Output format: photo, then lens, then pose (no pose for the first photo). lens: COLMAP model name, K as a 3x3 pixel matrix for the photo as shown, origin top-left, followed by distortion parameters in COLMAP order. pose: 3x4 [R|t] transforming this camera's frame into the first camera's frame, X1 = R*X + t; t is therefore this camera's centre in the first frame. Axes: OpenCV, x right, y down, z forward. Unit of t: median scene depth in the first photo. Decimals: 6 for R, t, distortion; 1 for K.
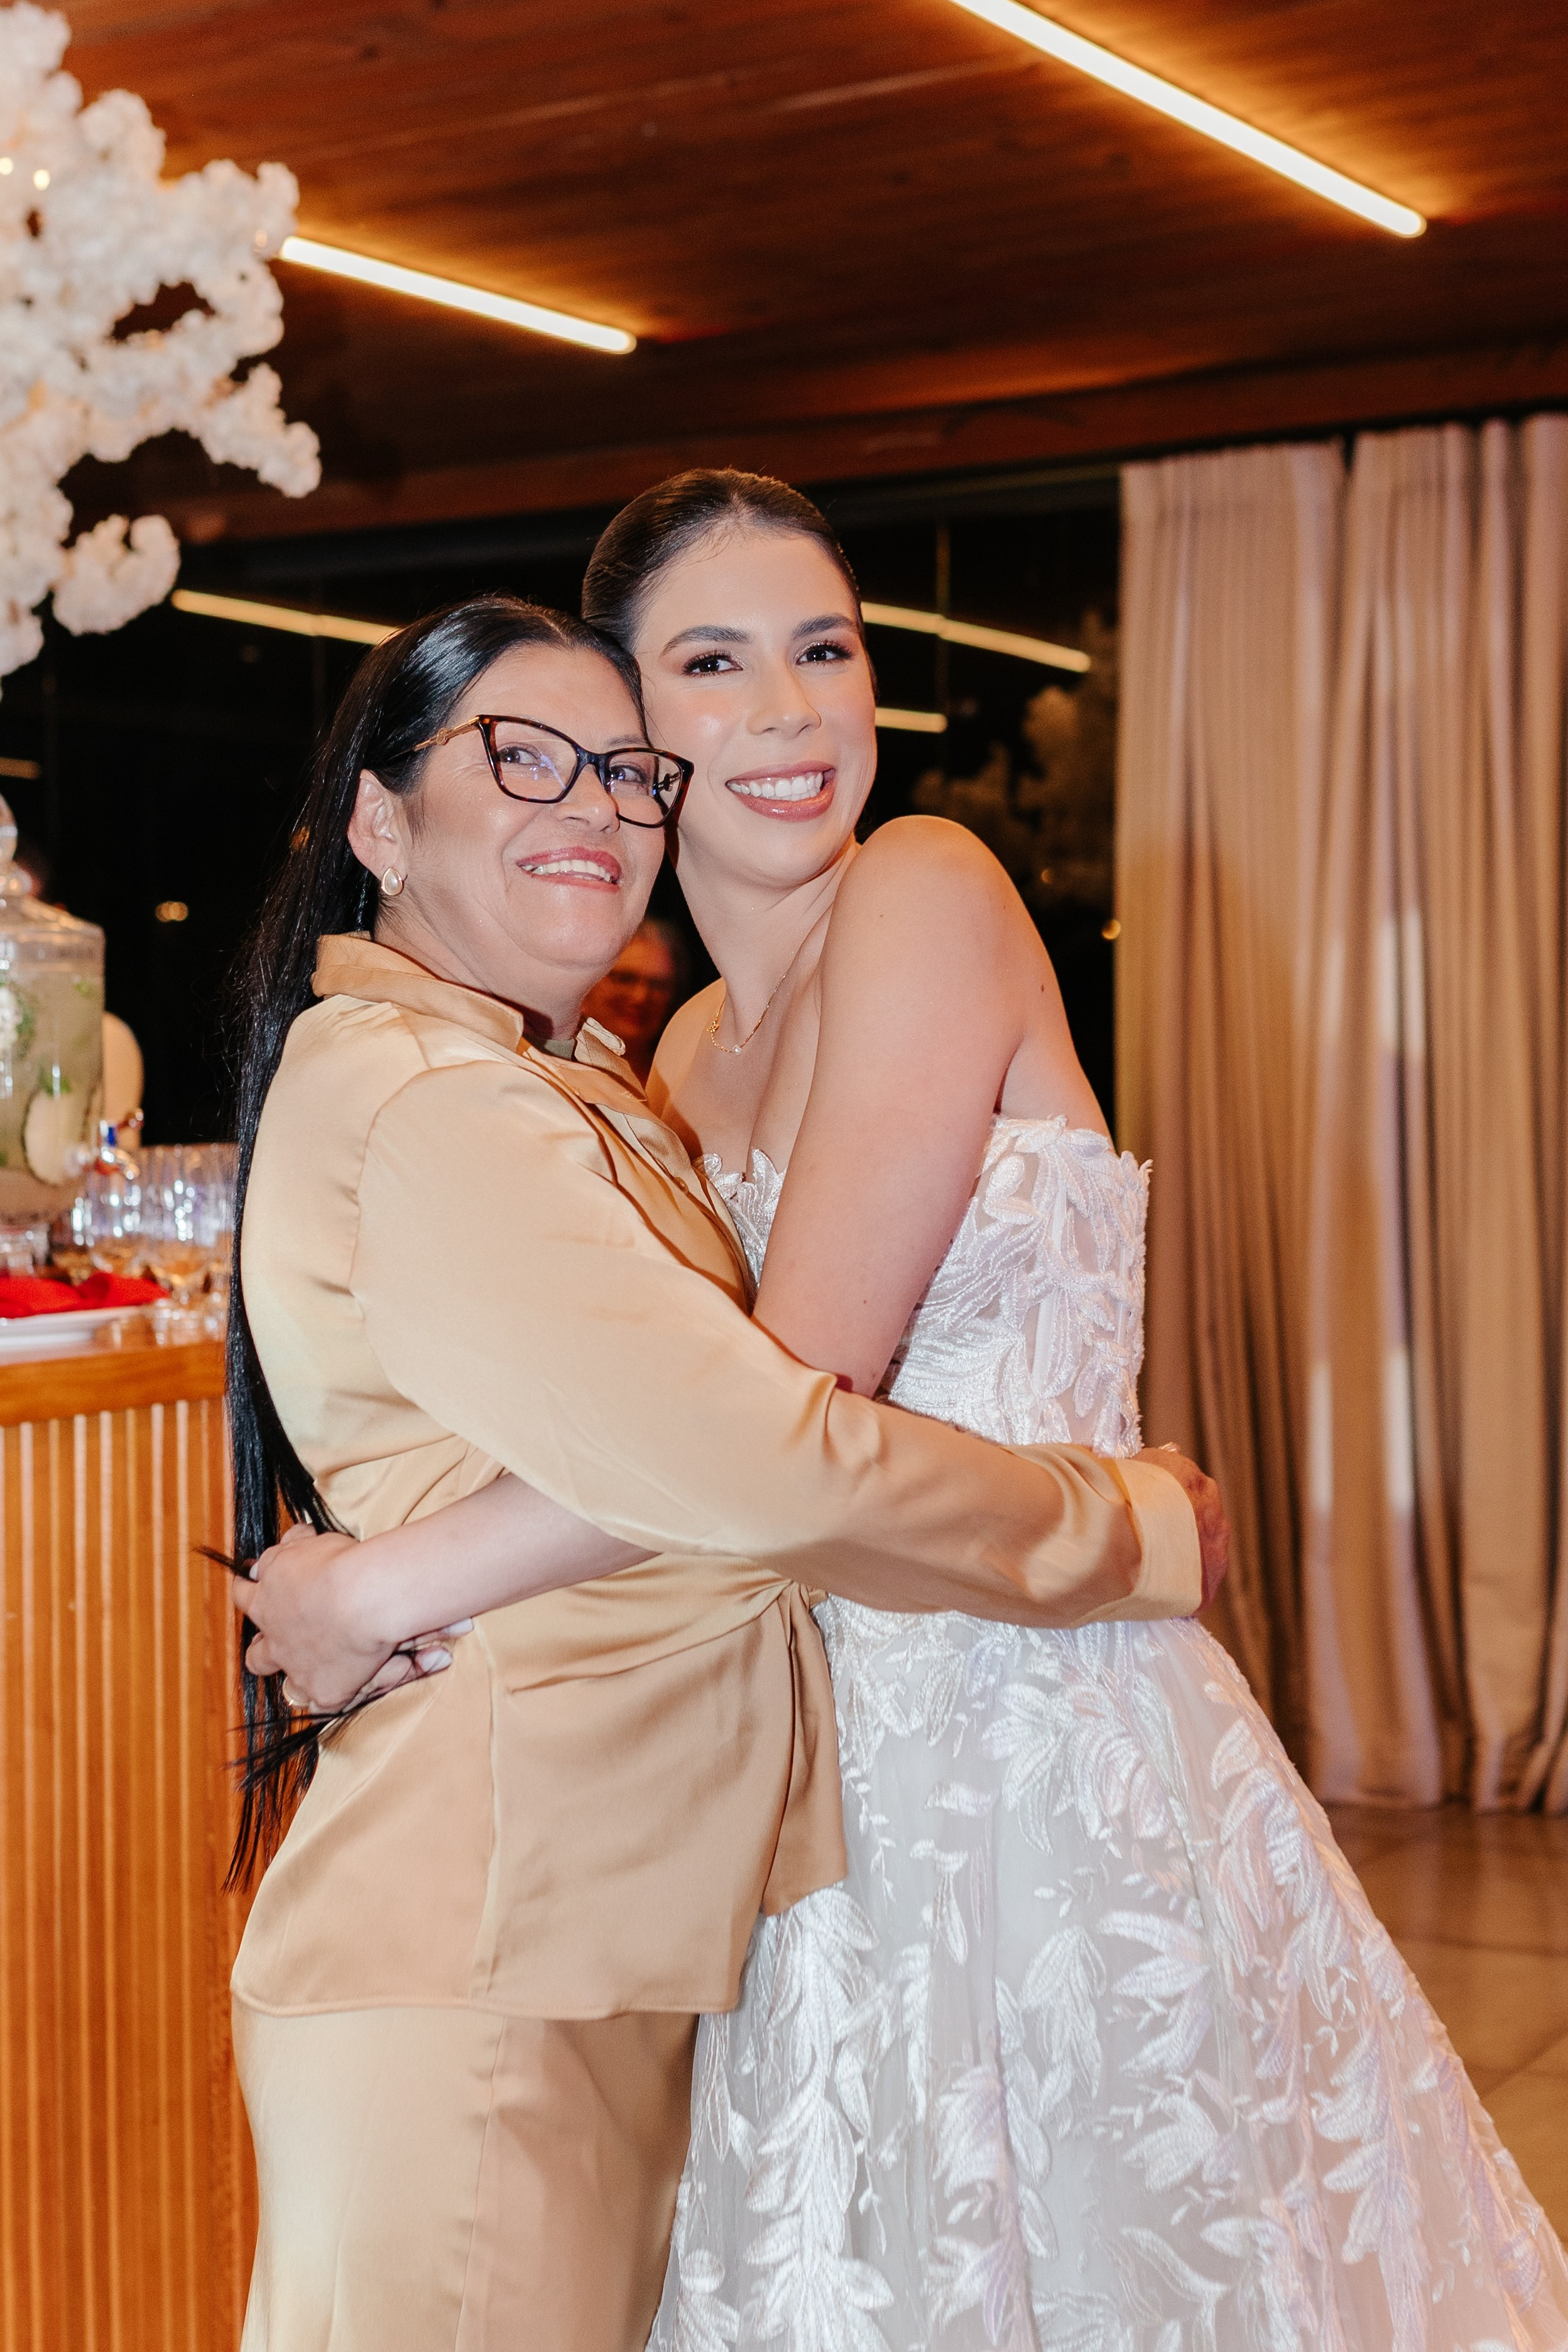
lens RADIAL K [[3520.4, 0, 784.0], [0, 3520.4, 1176.0], [0, 0, 1]] dist [0.256873, -1.018827]
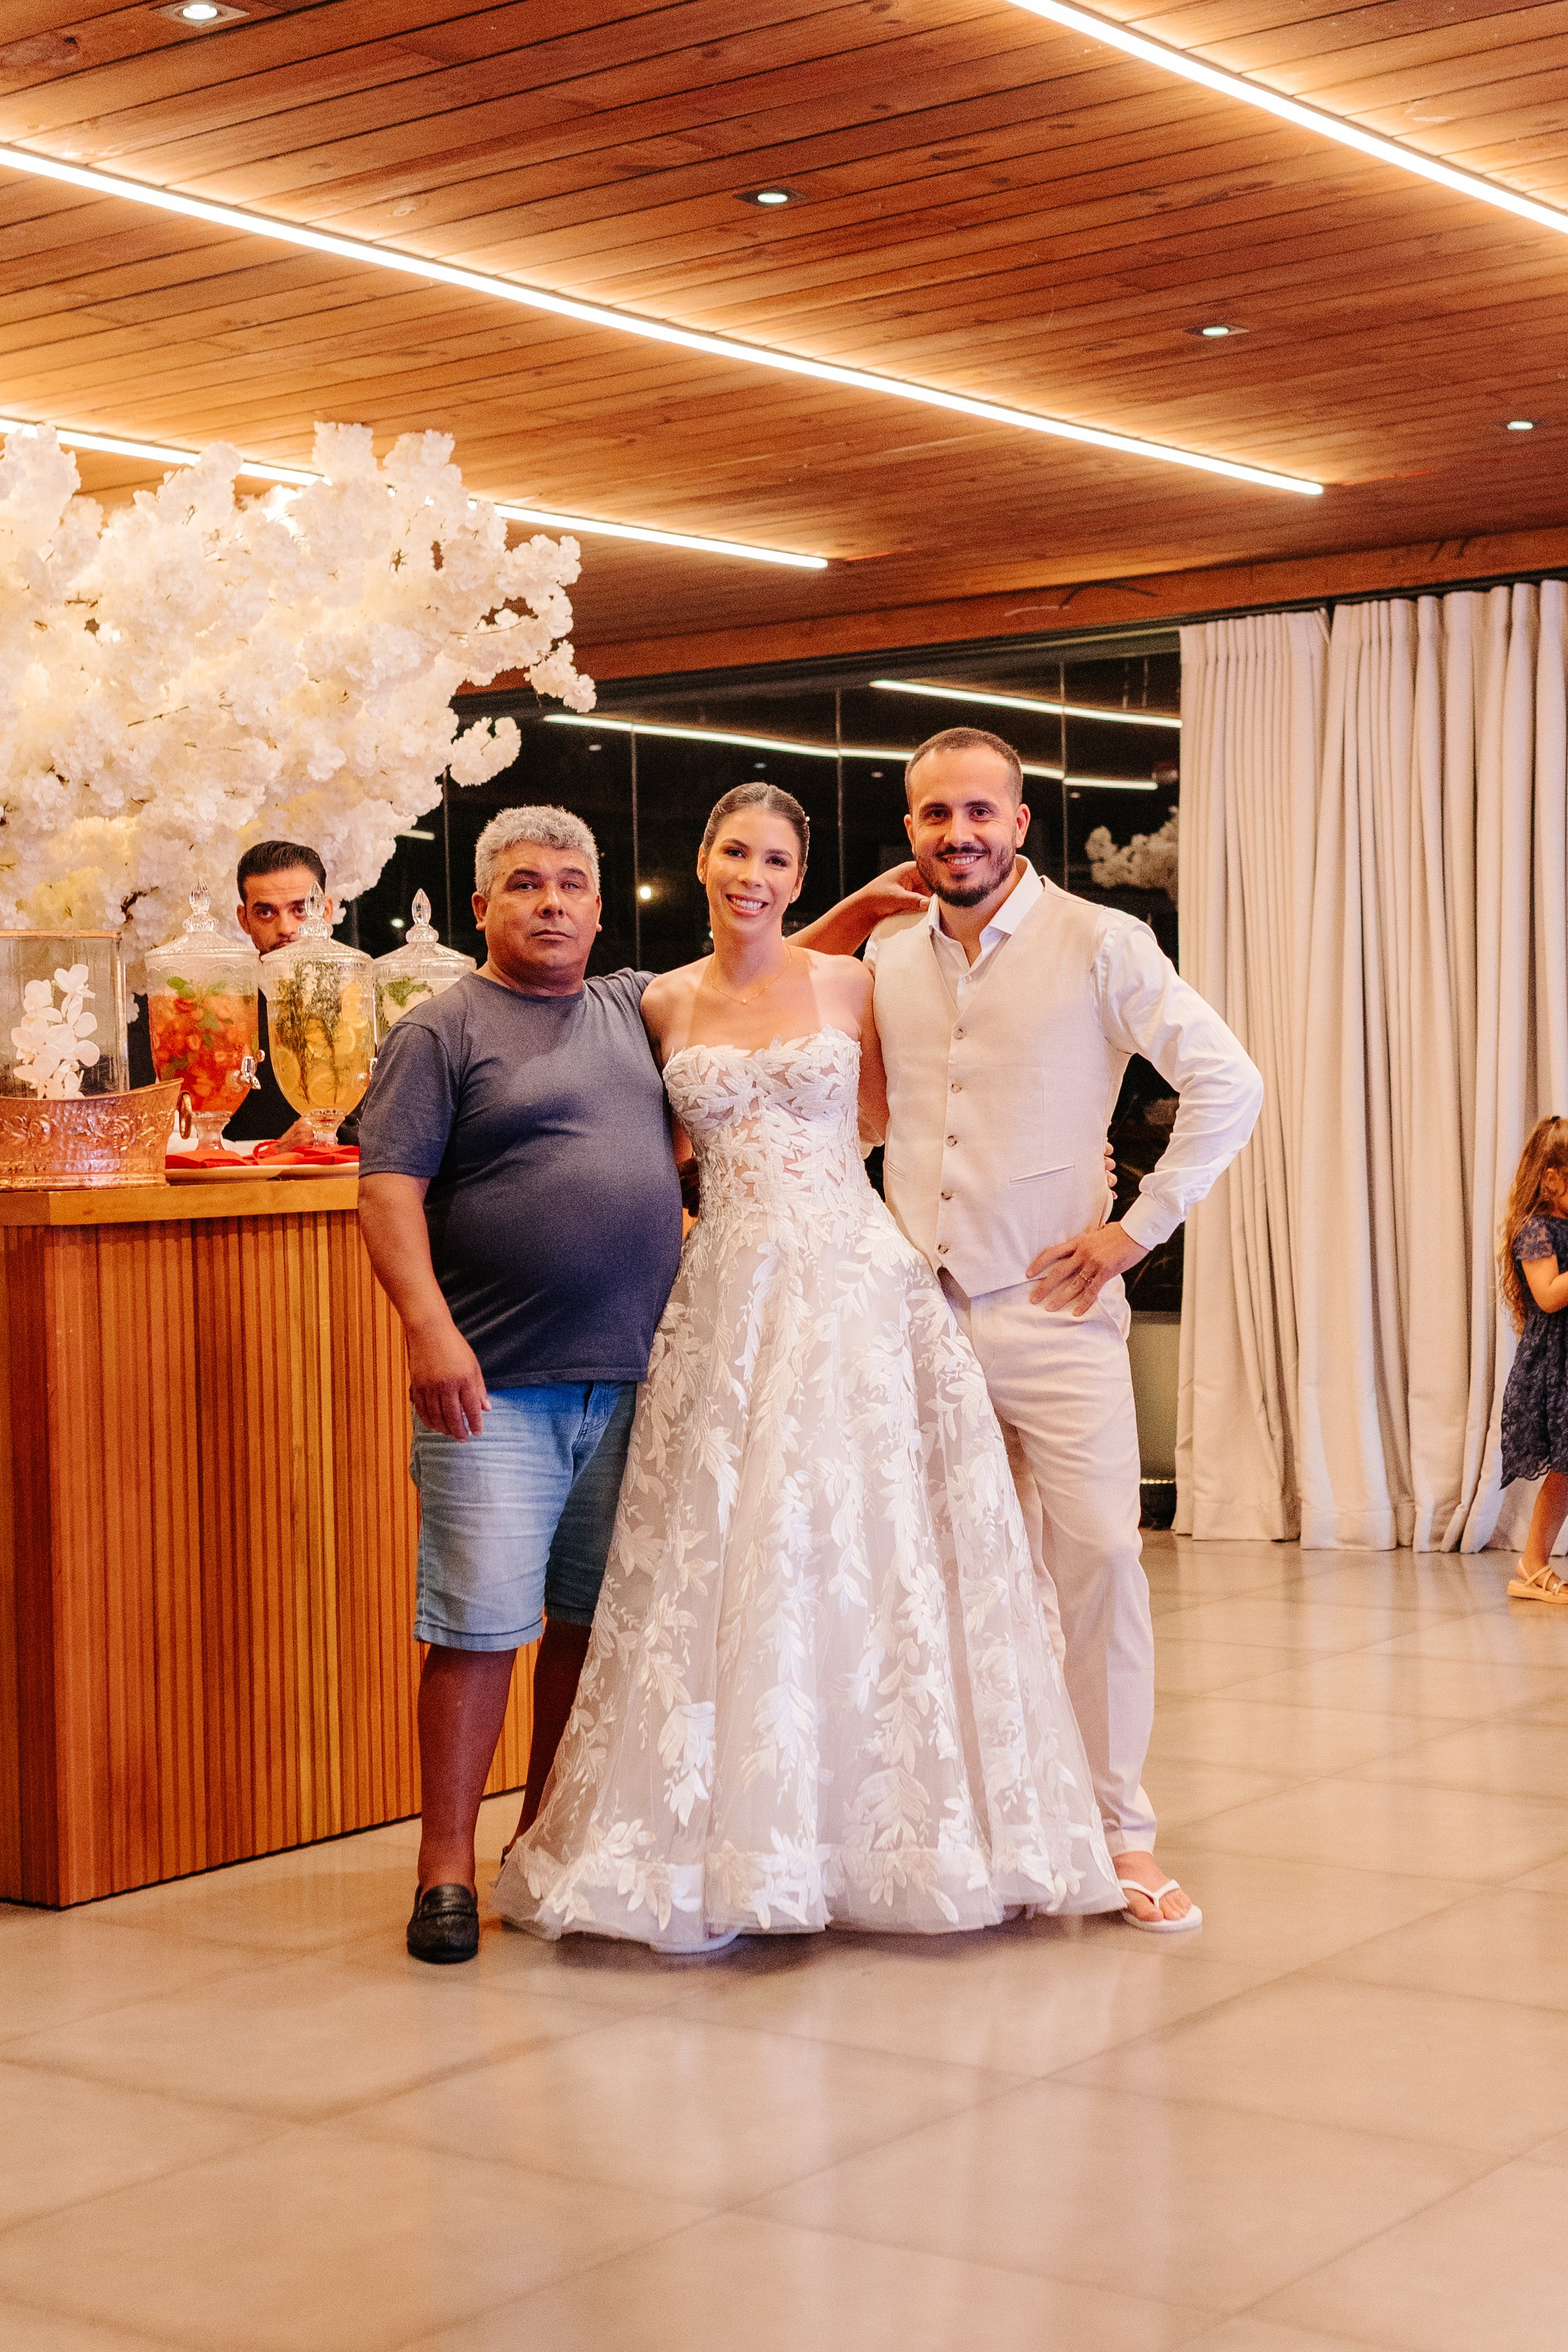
lens RADIAL K [[3520.4, 0, 784.0], [0, 3520.4, 1176.0], [0, 0, 1]] dist [0.256873, -1.018827]
pose [[0.994065, -0.009344, -0.108385, 0.144913], [0.008271, 0.999912, -0.010341, 0.055771], [0.108472, 0.009383, 0.994055, -0.707190]]
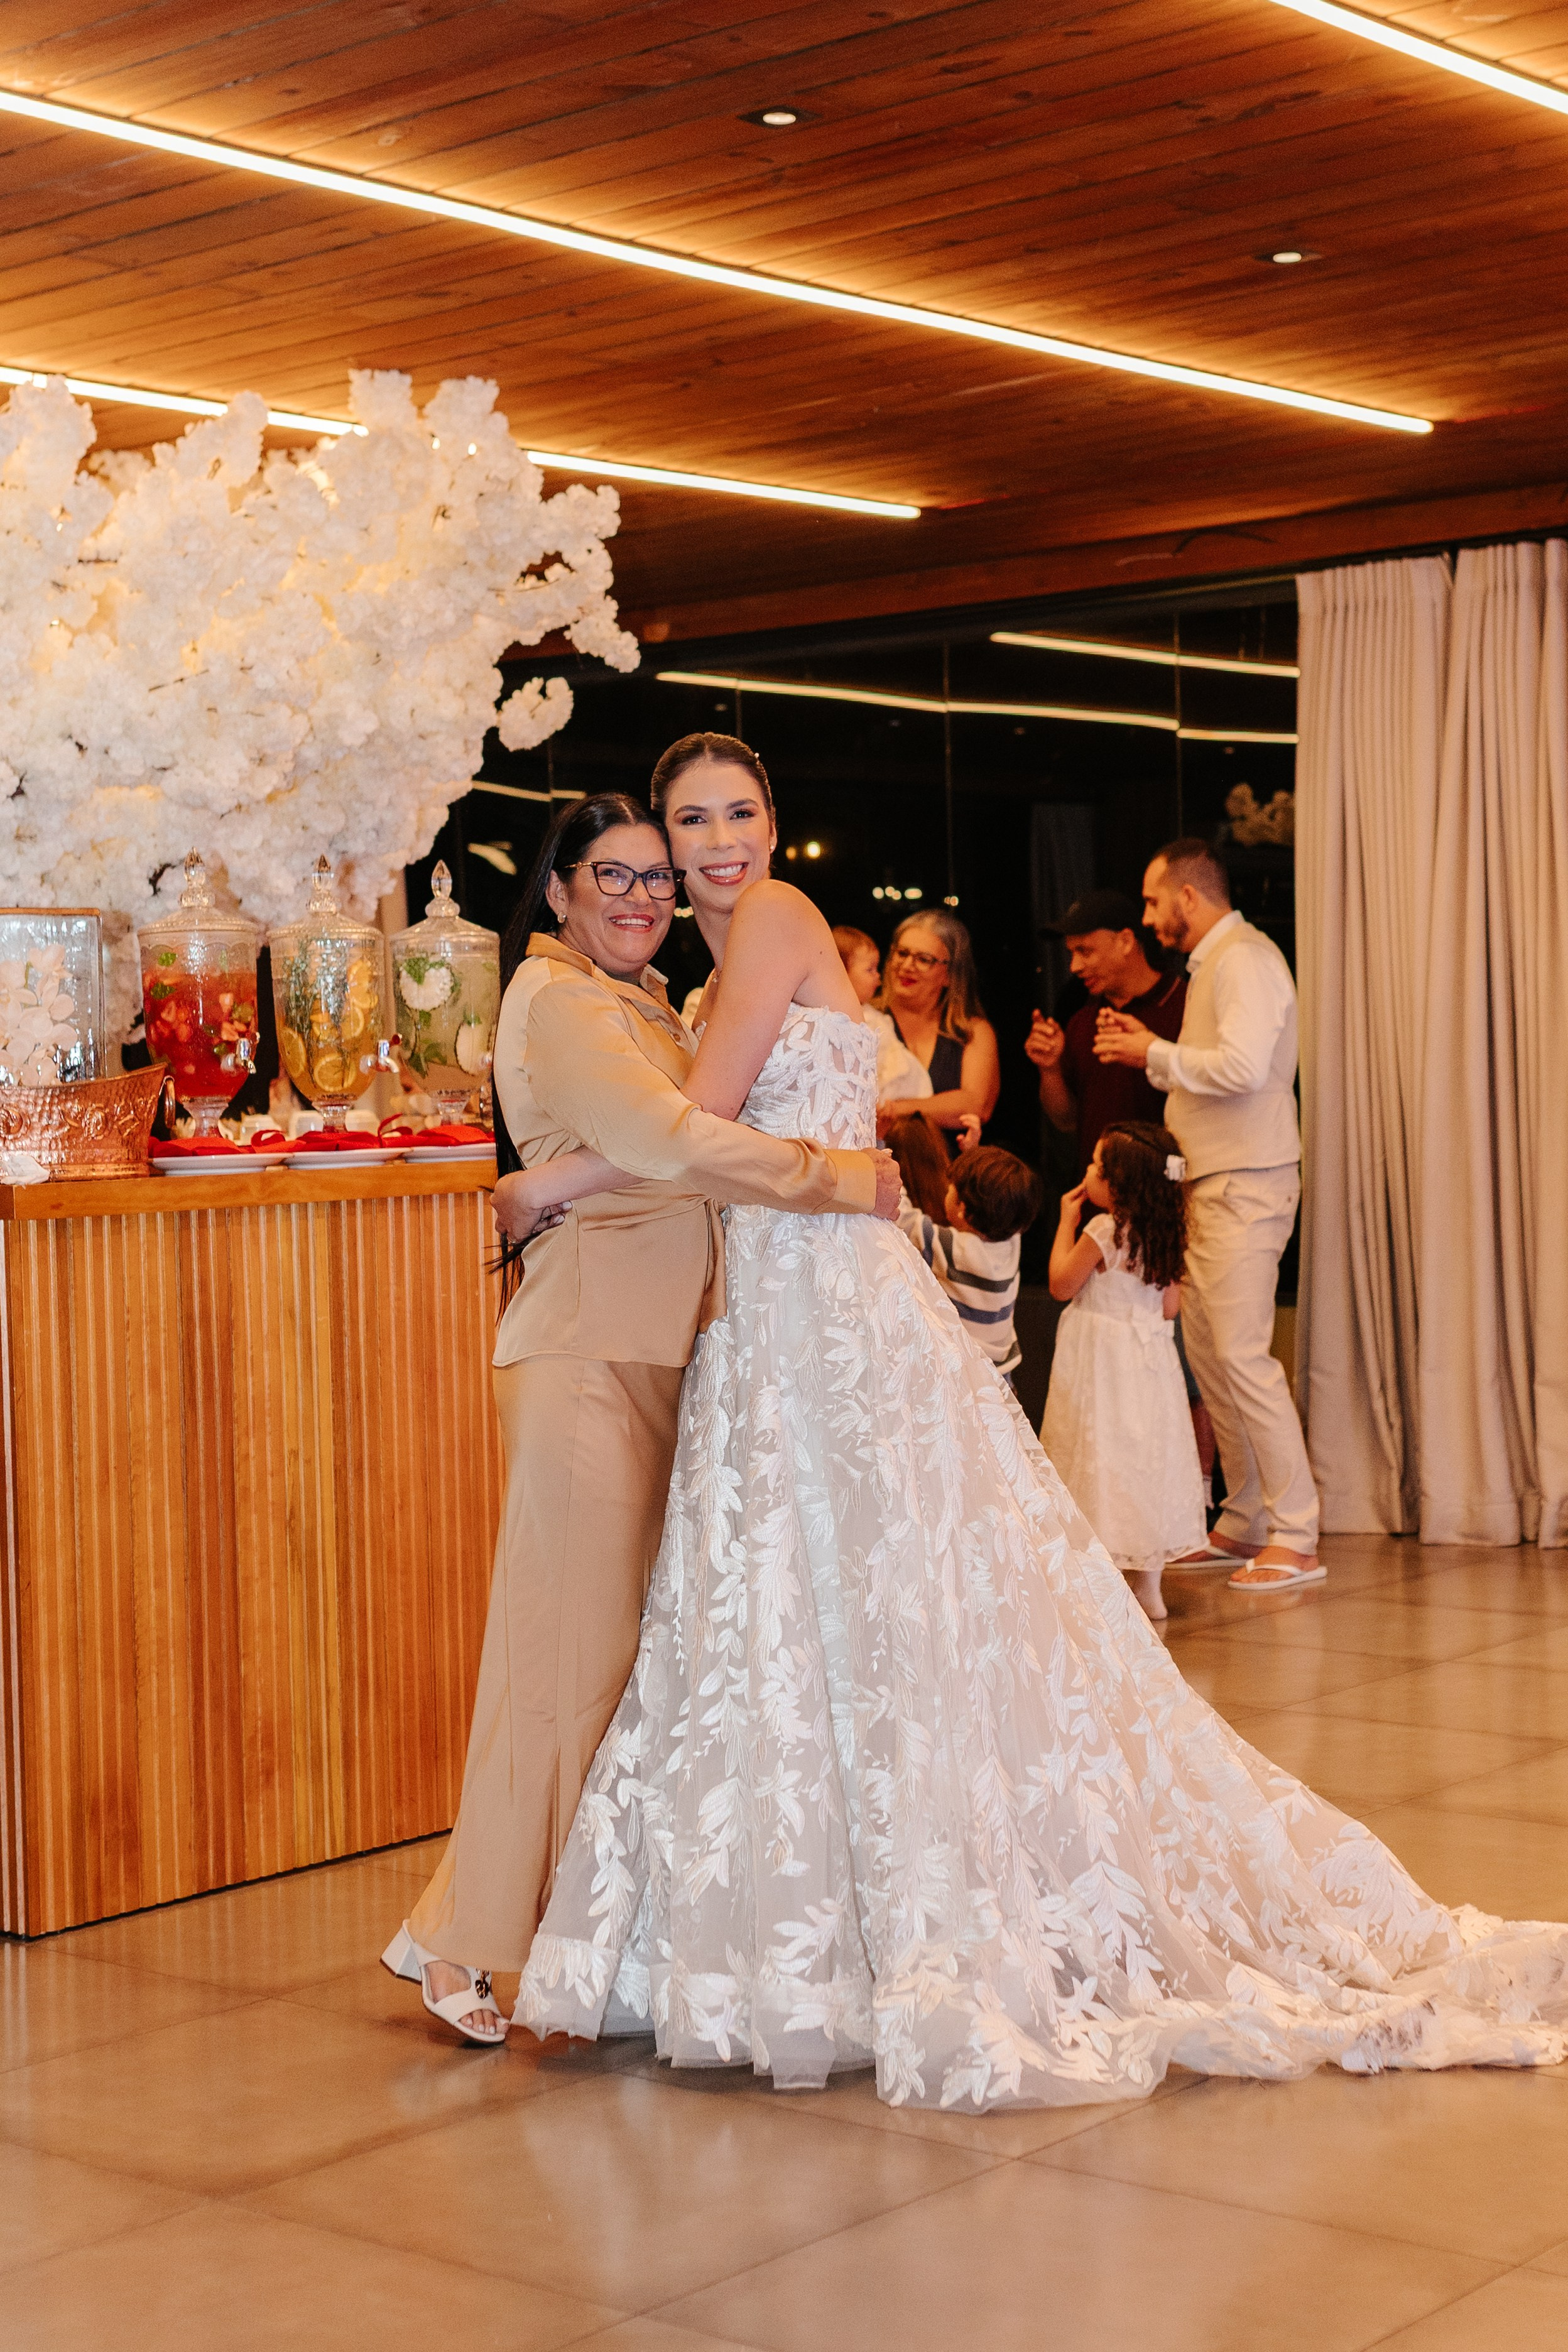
lens RADIAL K [[3520.4, 0, 784.0], [0, 3520.4, 1176.0], [0, 0, 1]] dist [0.256873, -1.018827]
pose [[0.985871, -0.008483, -0.167289, 0.206399], [0.008864, 0.999960, 0.001535, 0.043151], [0.167269, -0.002996, 0.985907, -0.613394]]
